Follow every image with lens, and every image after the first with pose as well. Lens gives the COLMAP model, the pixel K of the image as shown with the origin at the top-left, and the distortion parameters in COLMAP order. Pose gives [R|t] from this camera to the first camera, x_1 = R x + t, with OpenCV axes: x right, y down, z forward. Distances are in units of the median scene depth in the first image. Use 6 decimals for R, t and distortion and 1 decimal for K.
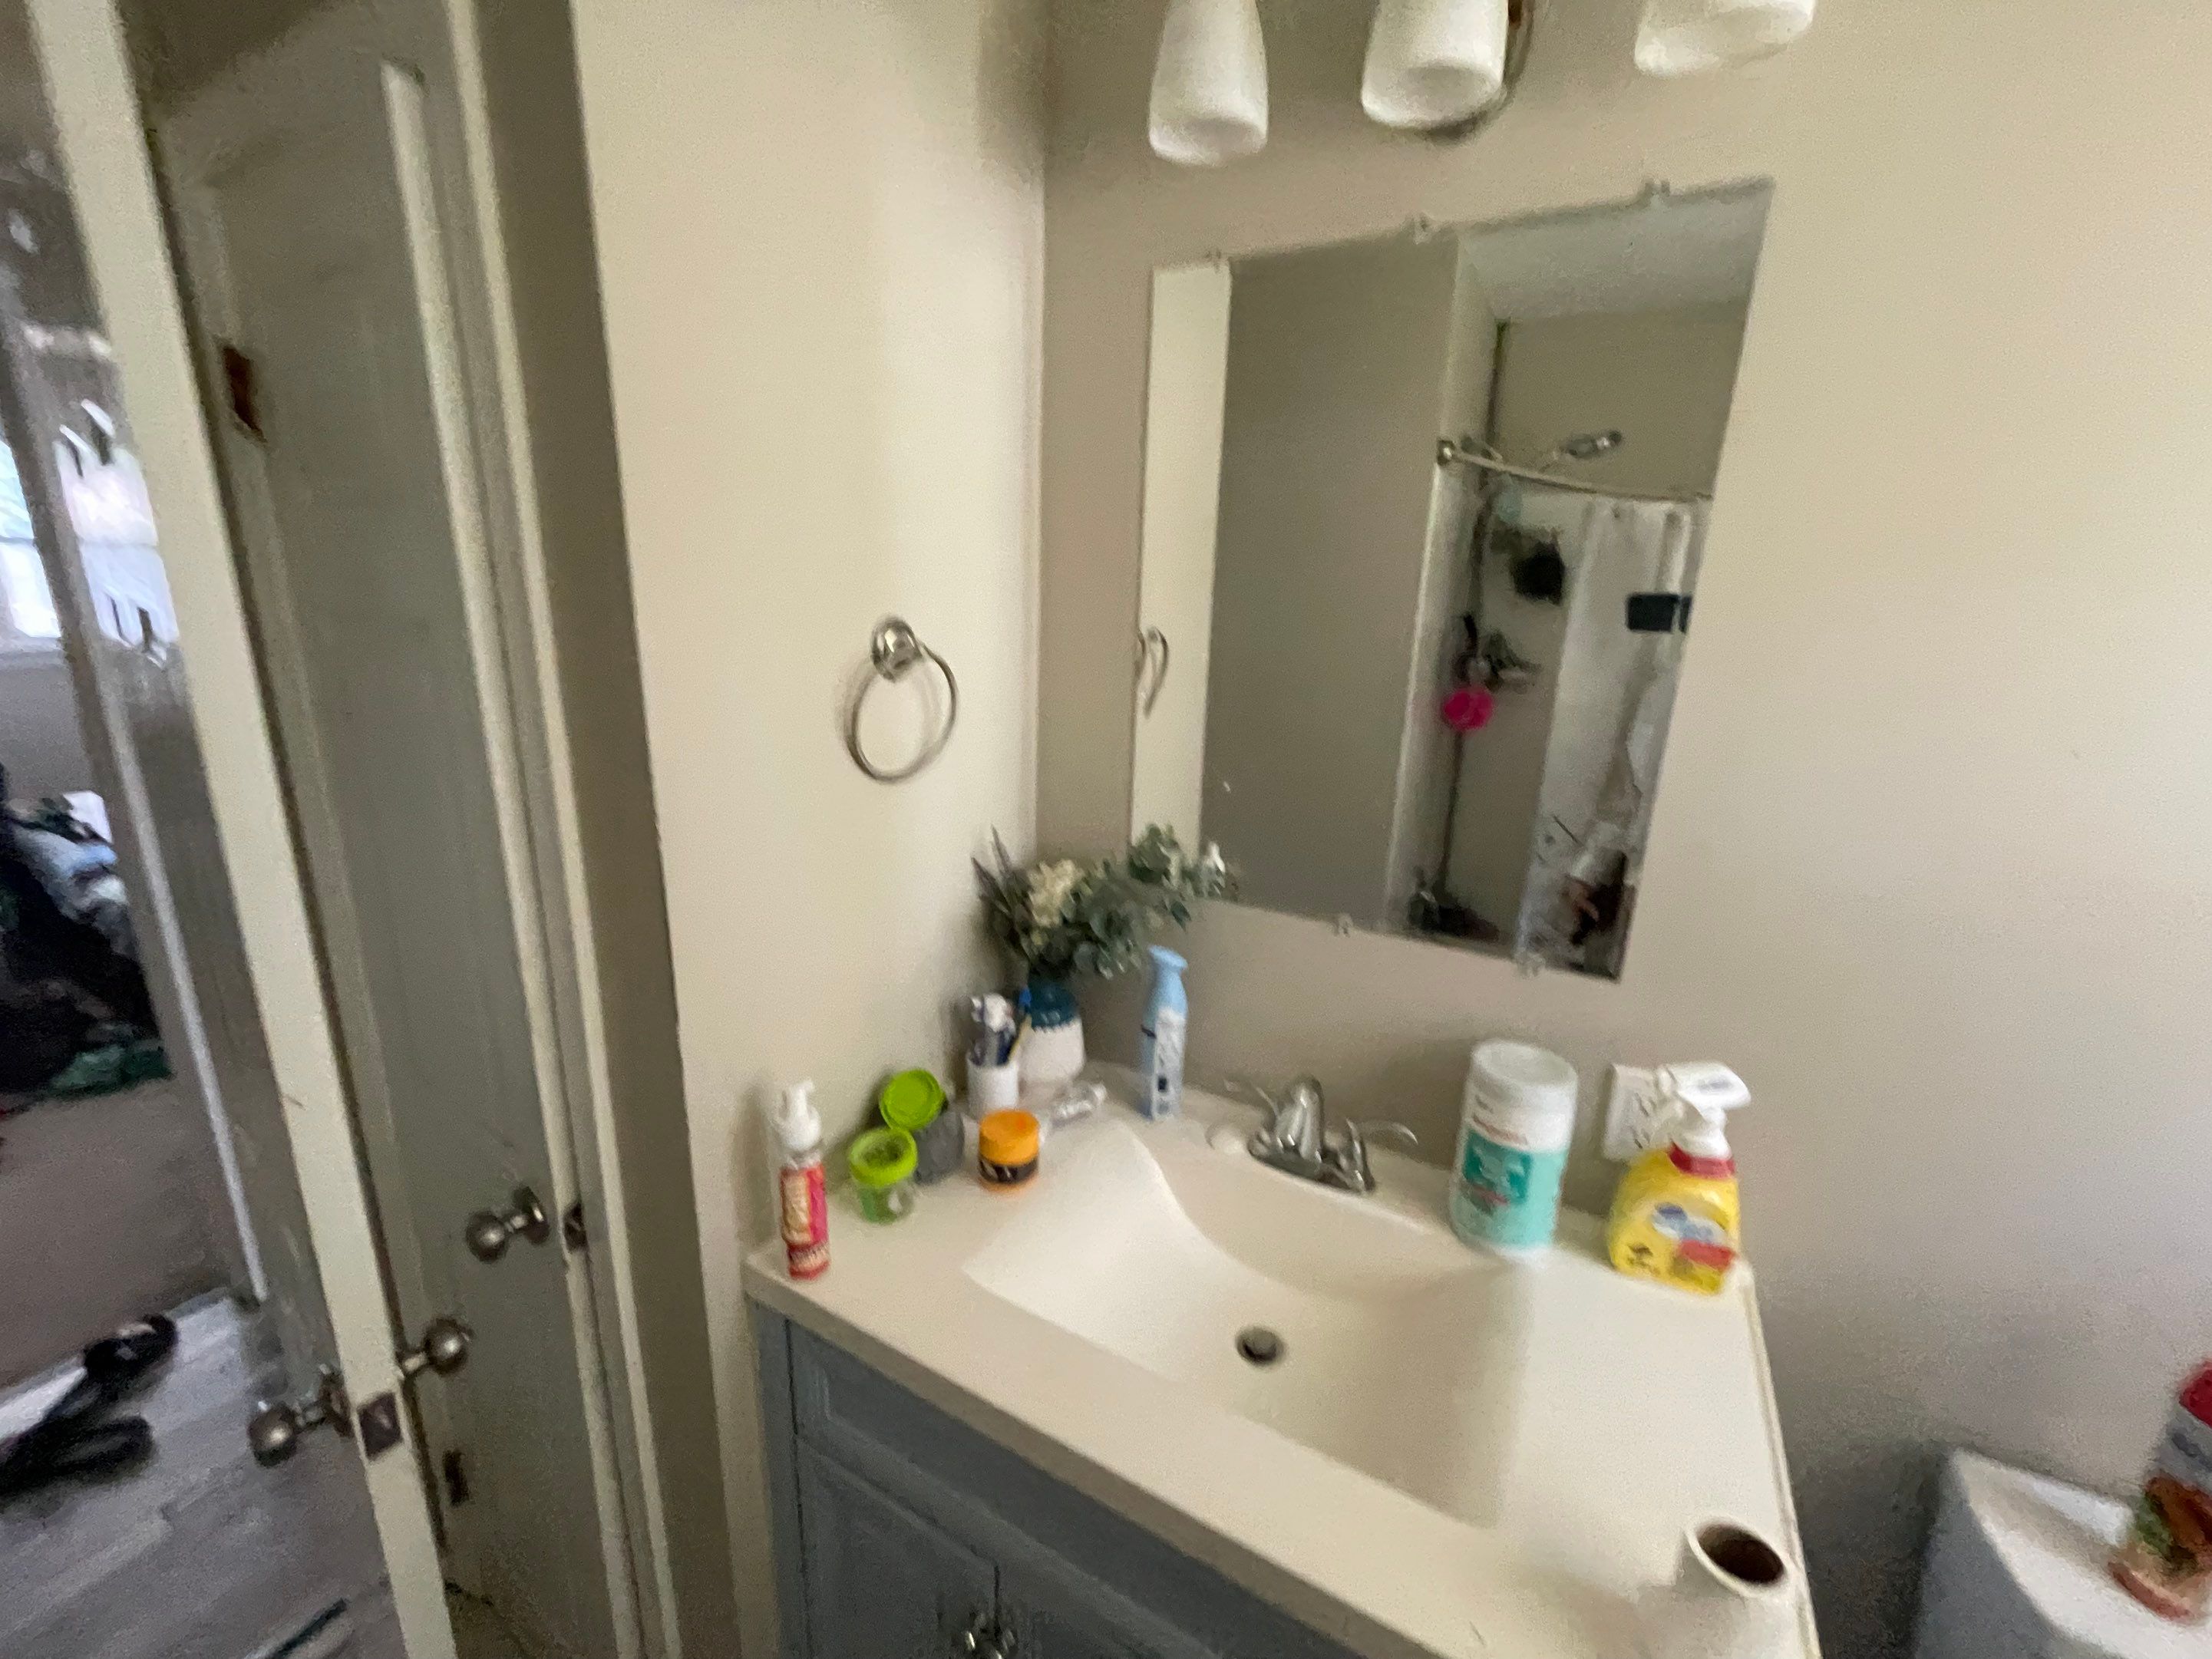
lens RADIAL K [[898.7, 0, 1102.3], [0, 898.7, 826.2], [0, 0, 1]] dist [-0.000622, -0.000455]
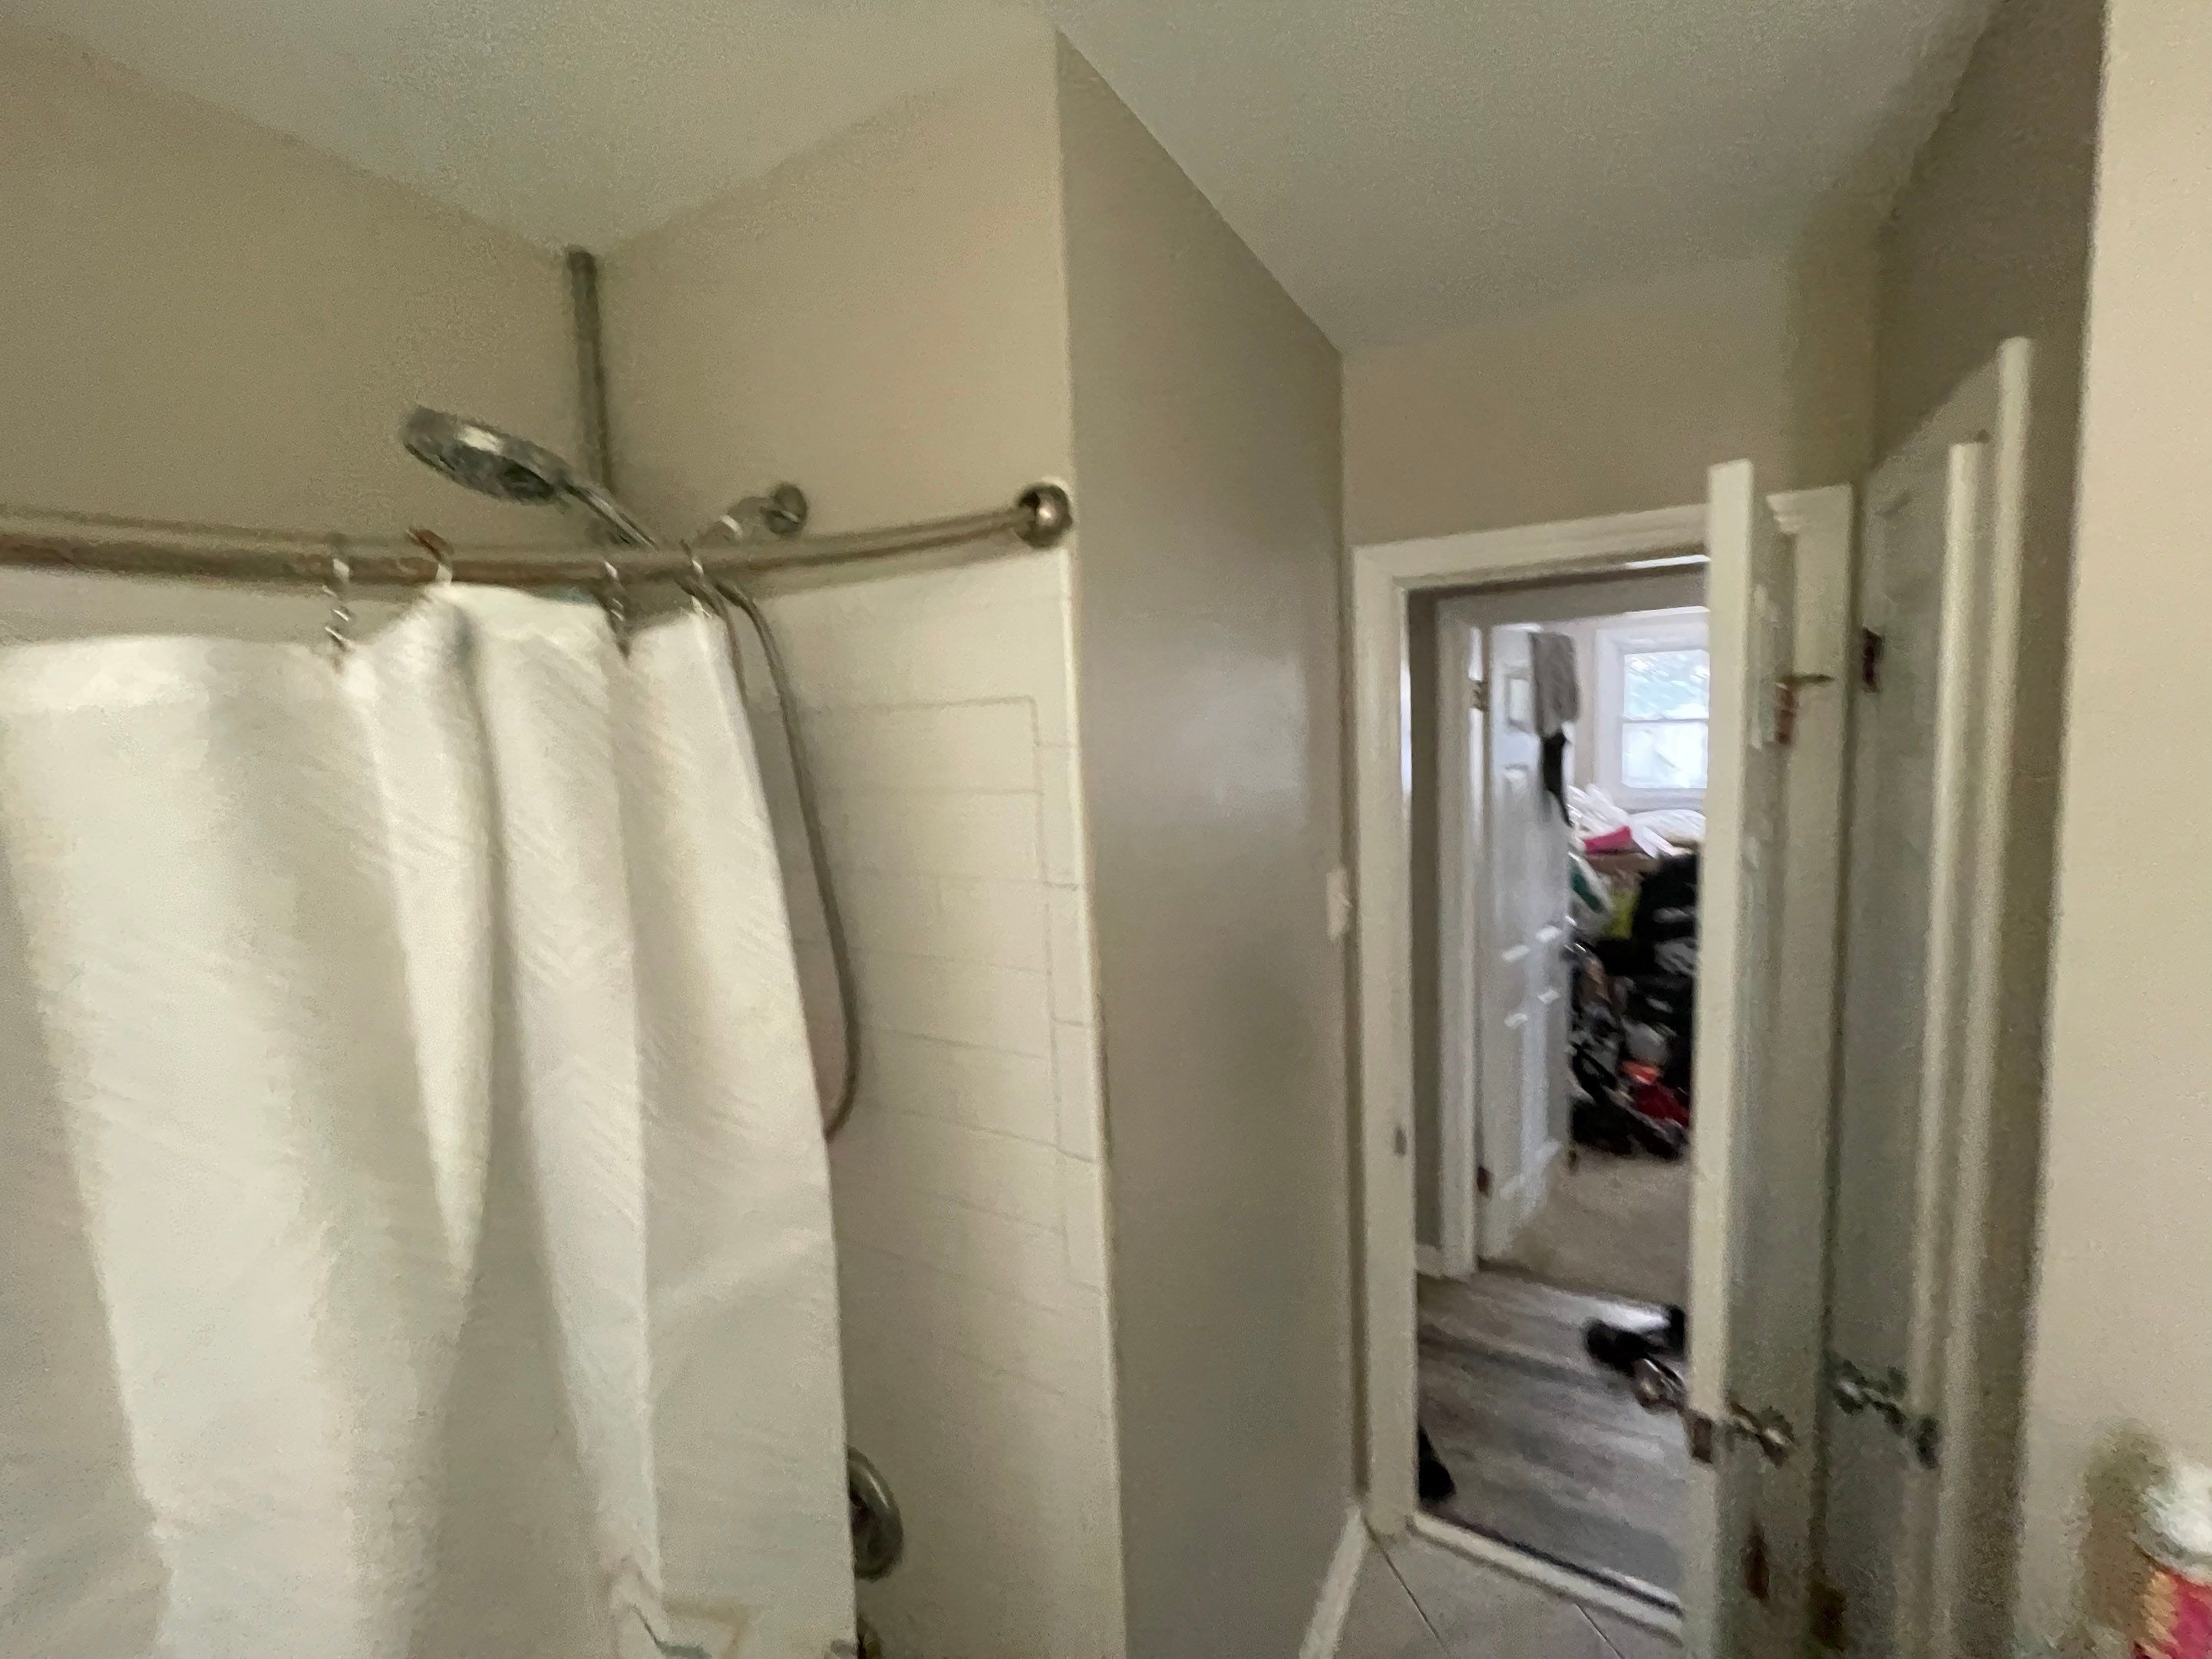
lens RADIAL K [[898.7, 0, 1104.2], [0, 898.7, 819.4], [0, 0, 1]] dist [-0.000622, -0.000455]
pose [[-0.002263, 0.066813, -0.997763, 0.347495], [-0.217700, 0.973802, 0.065702, -0.091511], [0.976013, 0.217362, 0.012342, -0.063455]]
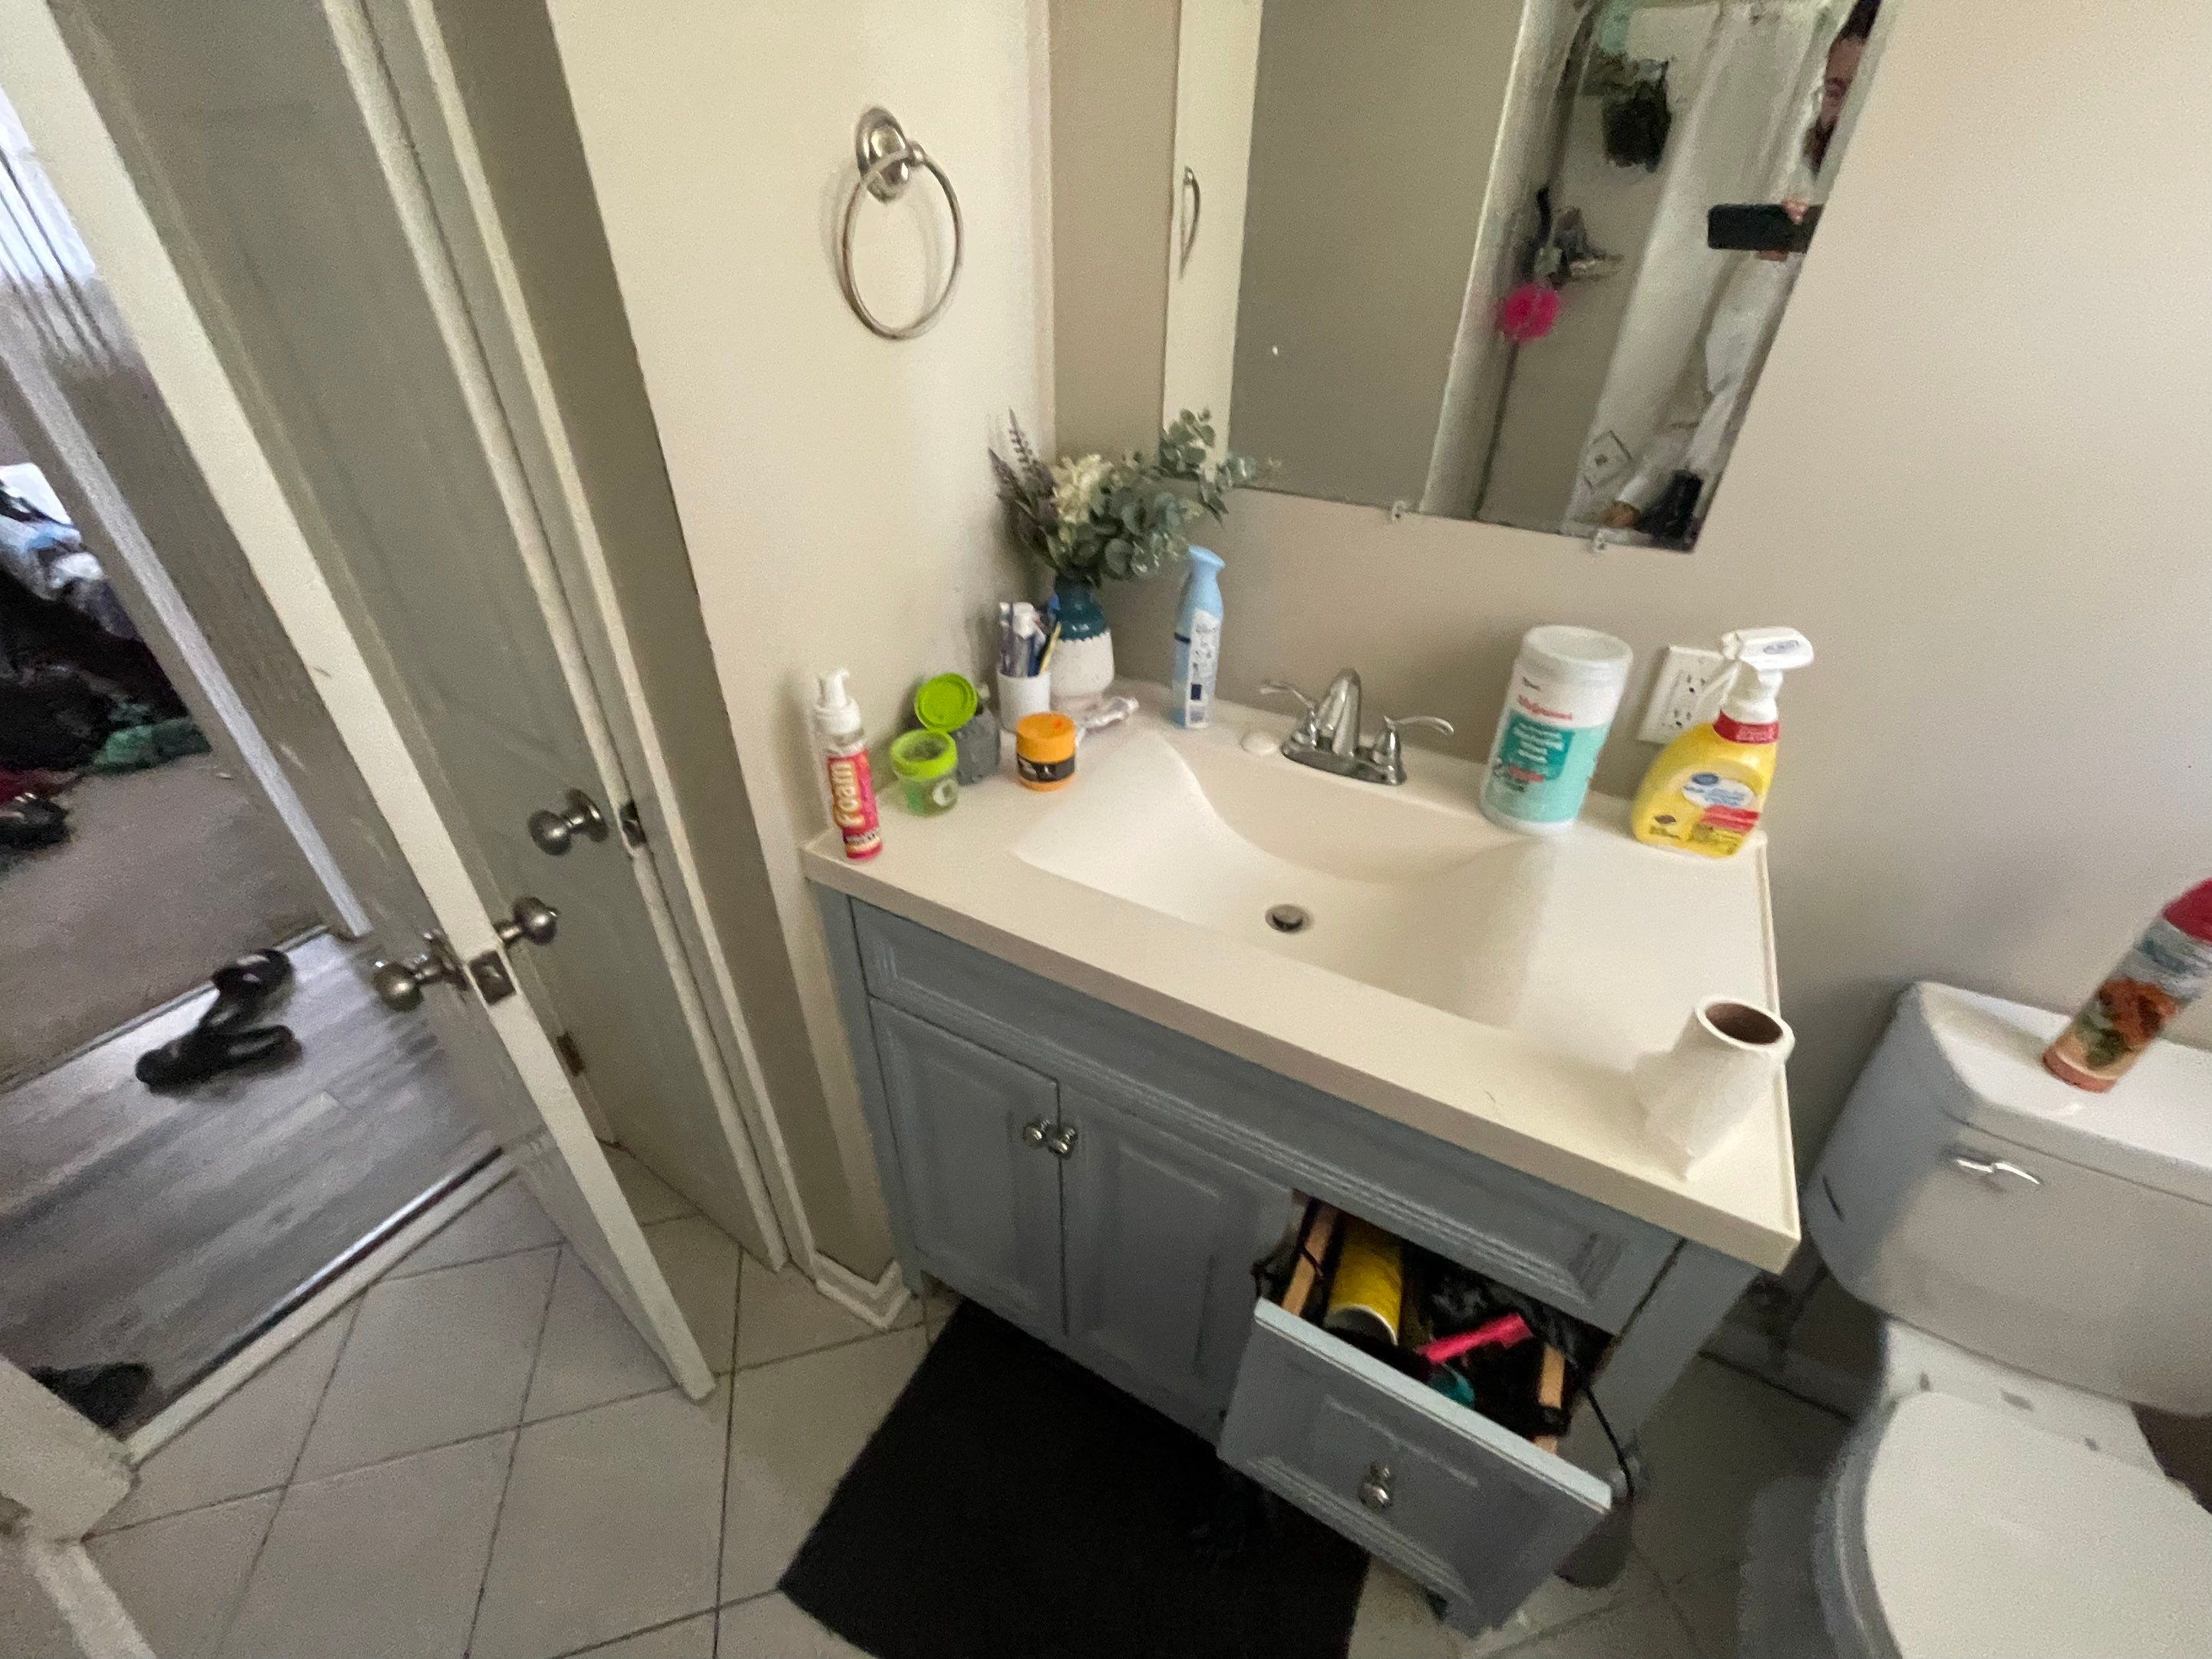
lens RADIAL K [[898.7, 0, 1103.8], [0, 898.7, 827.2], [0, 0, 1]] dist [-0.000622, -0.000455]
pose [[0.999732, -0.022320, -0.006188, -0.035985], [0.023107, 0.942756, 0.332682, 0.109059], [-0.001592, -0.332736, 0.943019, 0.020574]]
